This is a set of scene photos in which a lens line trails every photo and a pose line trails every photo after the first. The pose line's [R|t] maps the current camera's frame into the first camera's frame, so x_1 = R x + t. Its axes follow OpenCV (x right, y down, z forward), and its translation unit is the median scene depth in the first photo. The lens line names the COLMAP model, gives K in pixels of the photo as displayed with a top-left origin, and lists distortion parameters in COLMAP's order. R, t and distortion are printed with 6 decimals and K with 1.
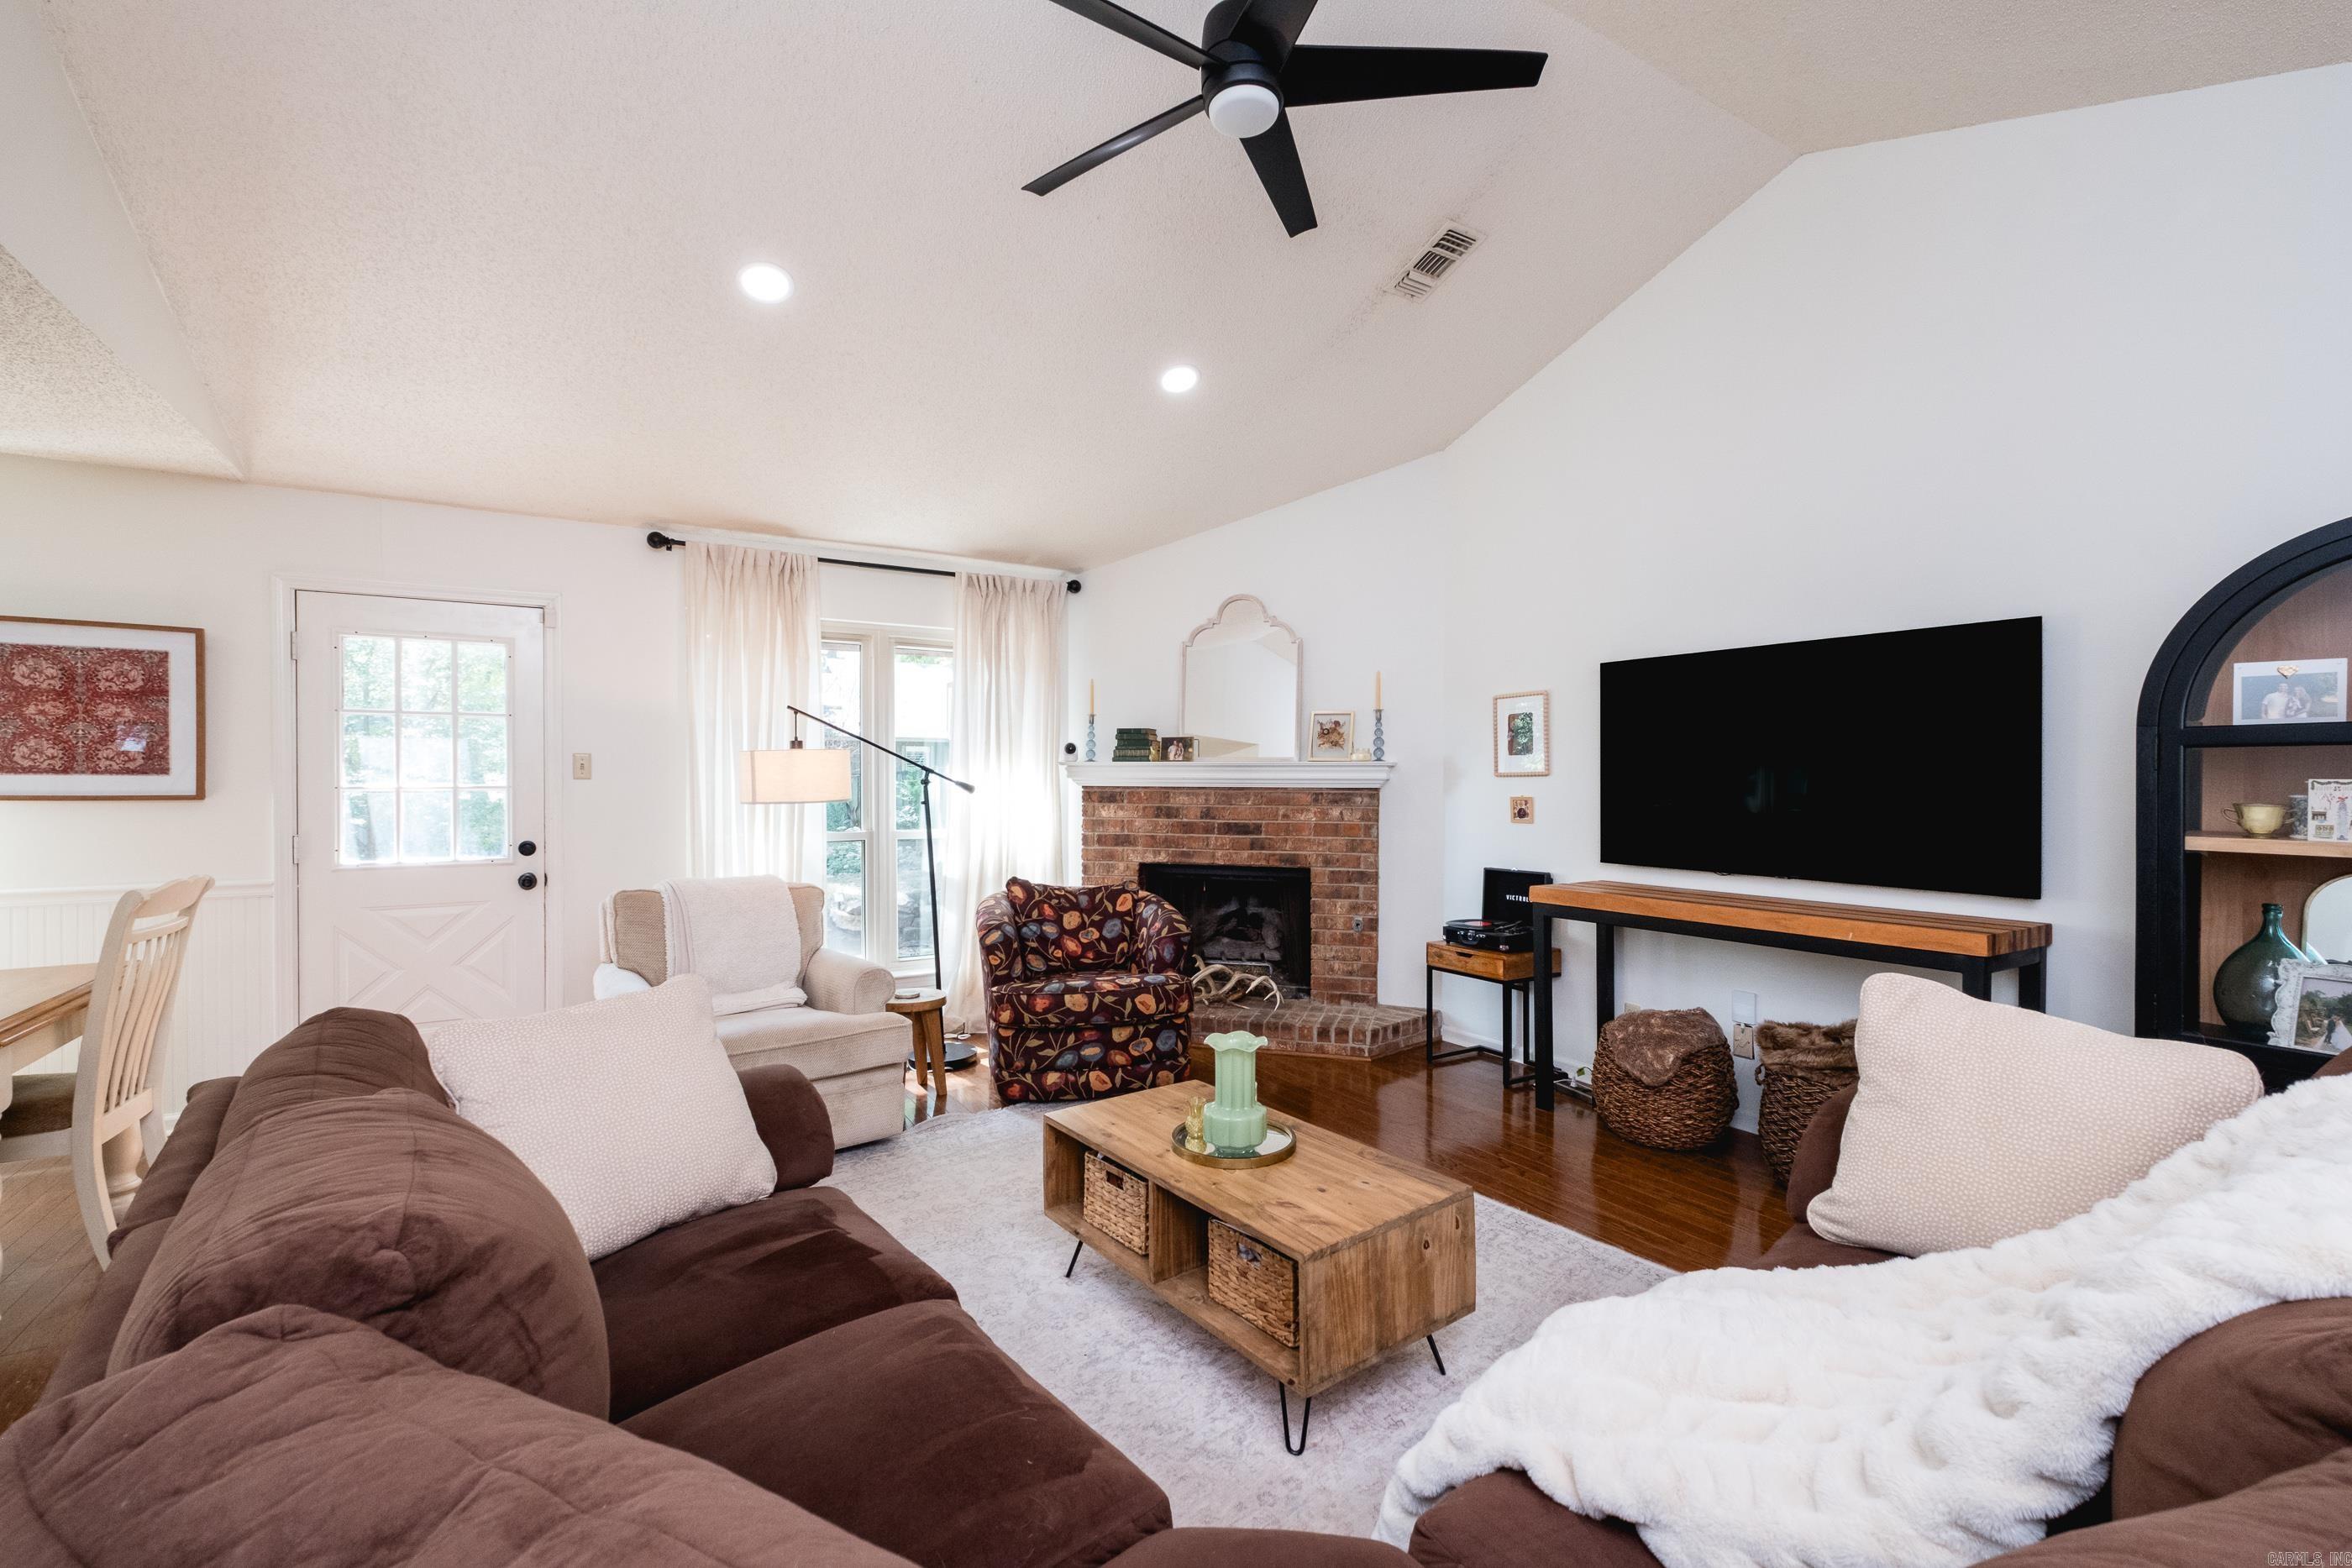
lens RADIAL K [[1025.7, 0, 1194.8], [0, 1025.7, 782.3], [0, 0, 1]] dist [0.008090, -0.004241]
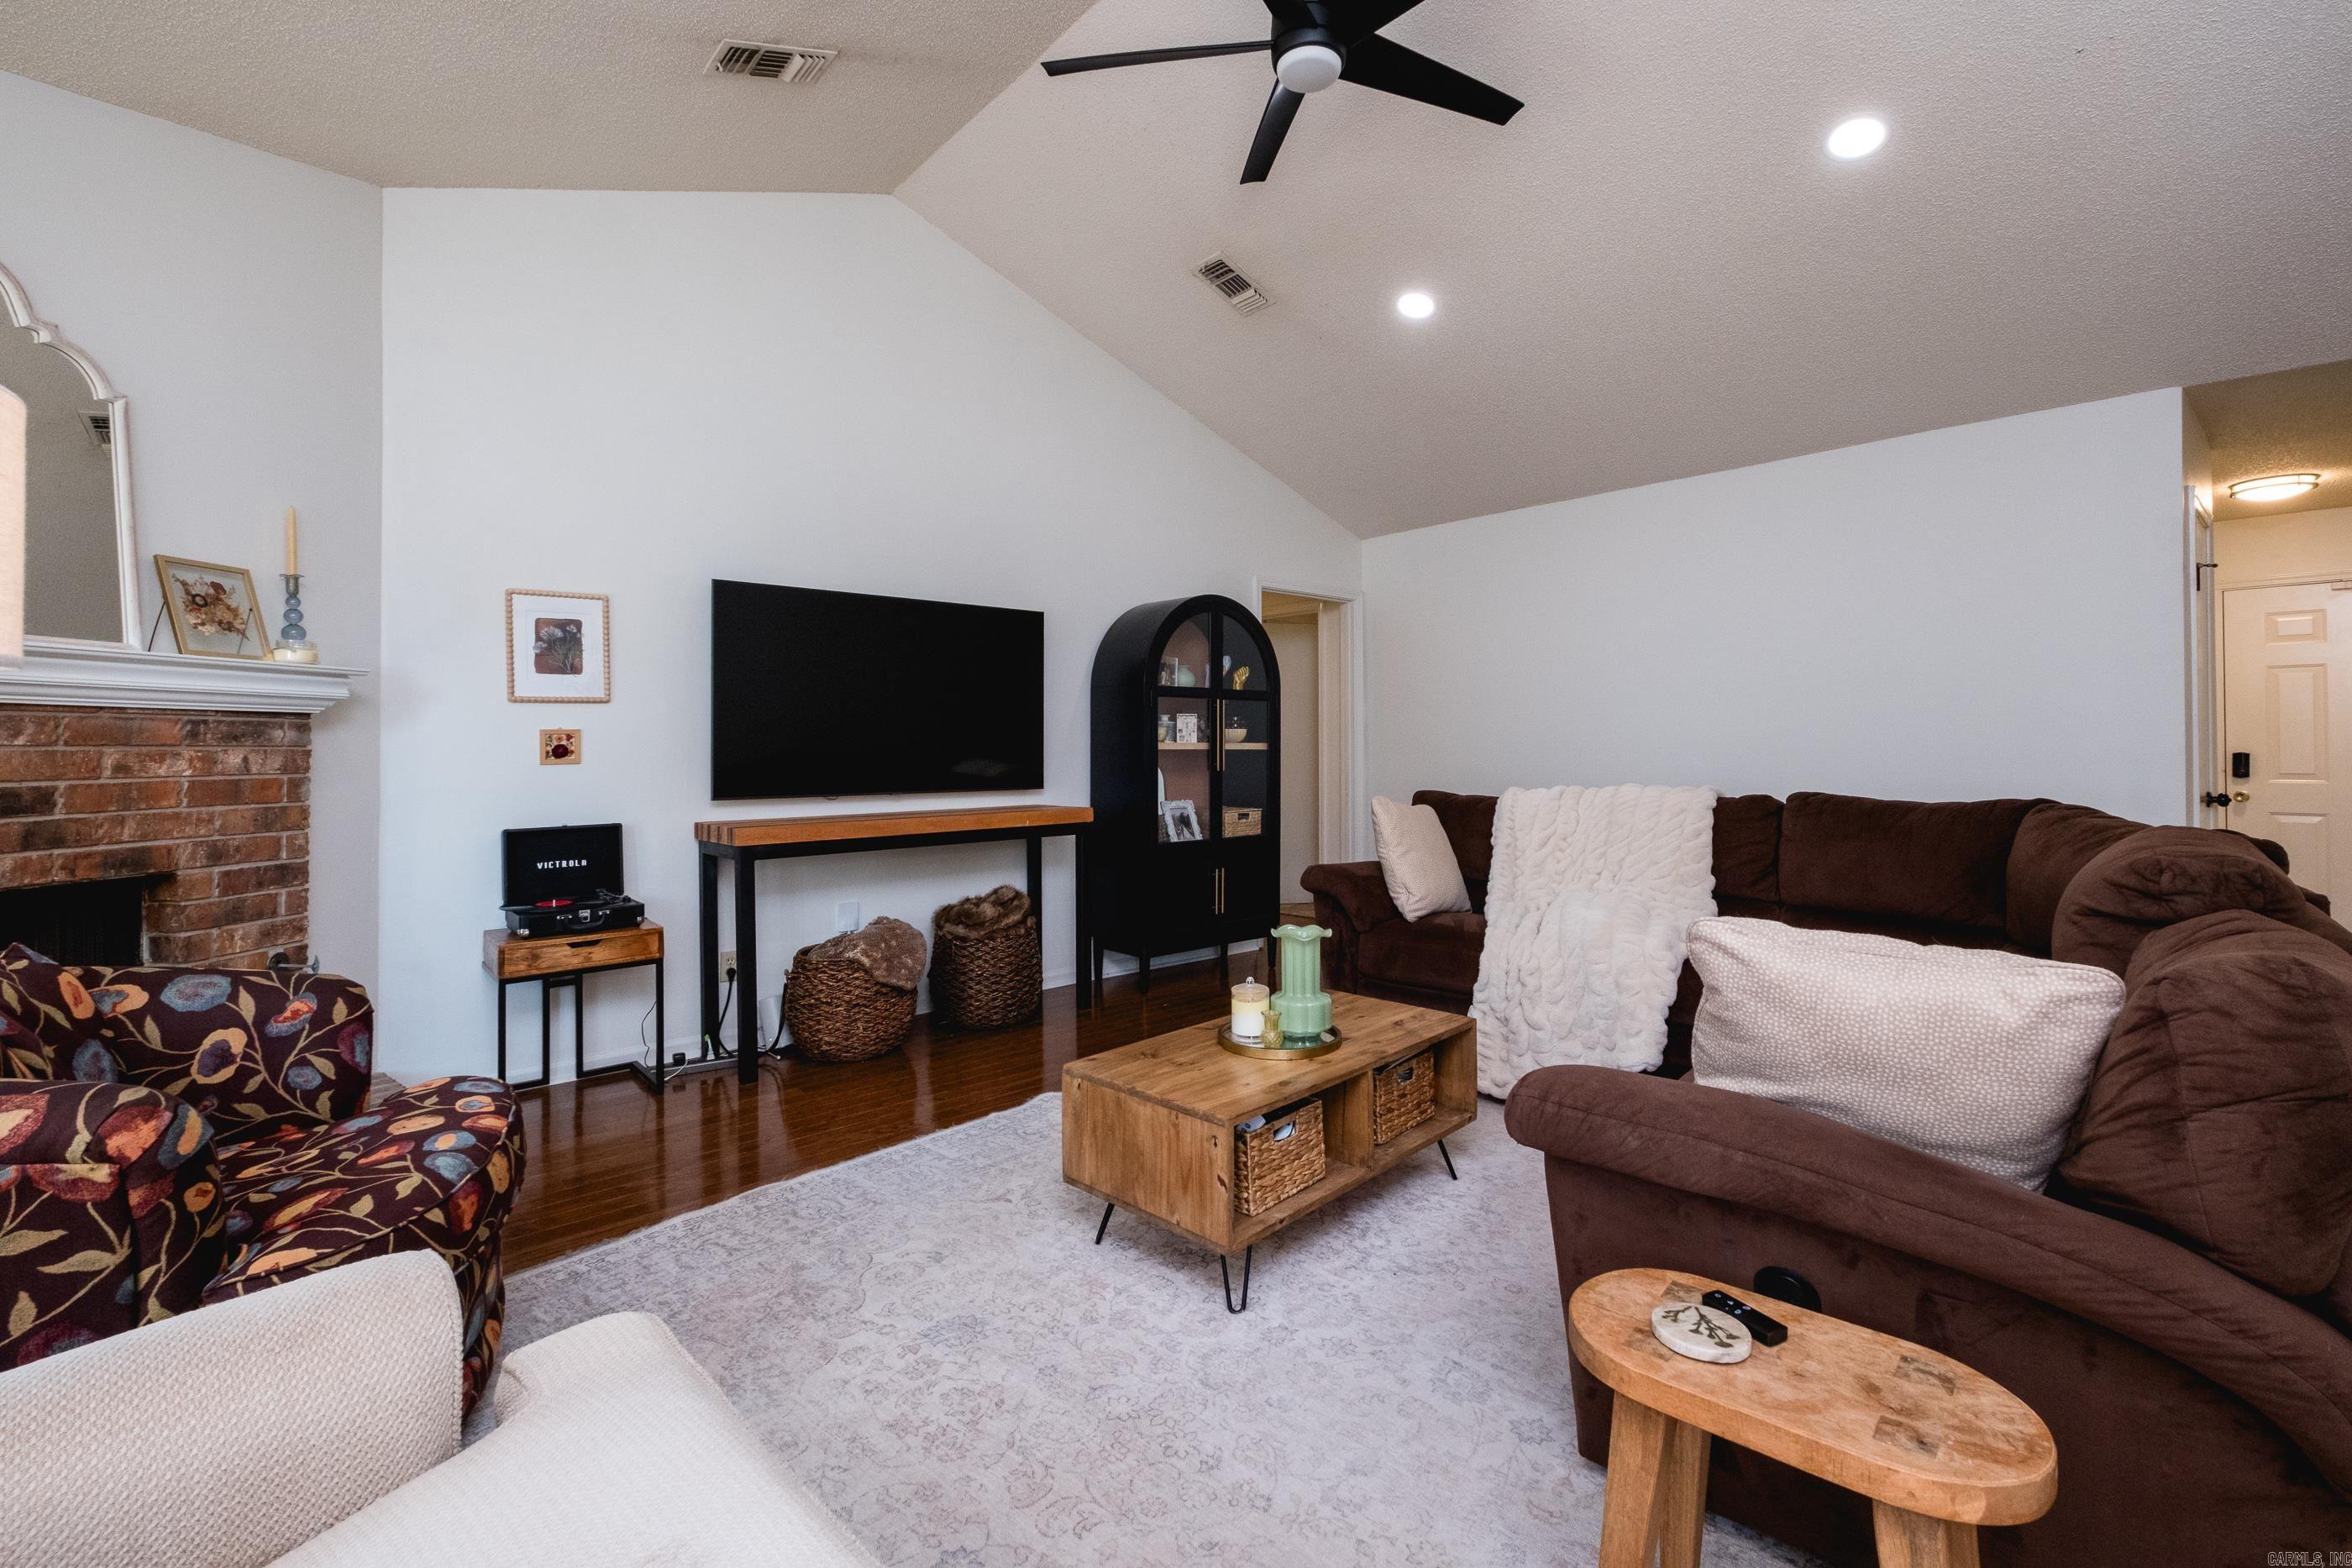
lens RADIAL K [[1025.7, 0, 1171.6], [0, 1025.7, 735.4], [0, 0, 1]] dist [0.008090, -0.004241]
pose [[-0.148334, 0.012363, 0.988860, -0.509630], [0.011720, 0.999874, -0.010742, 0.032399], [-0.988868, 0.009996, -0.148460, 0.677411]]
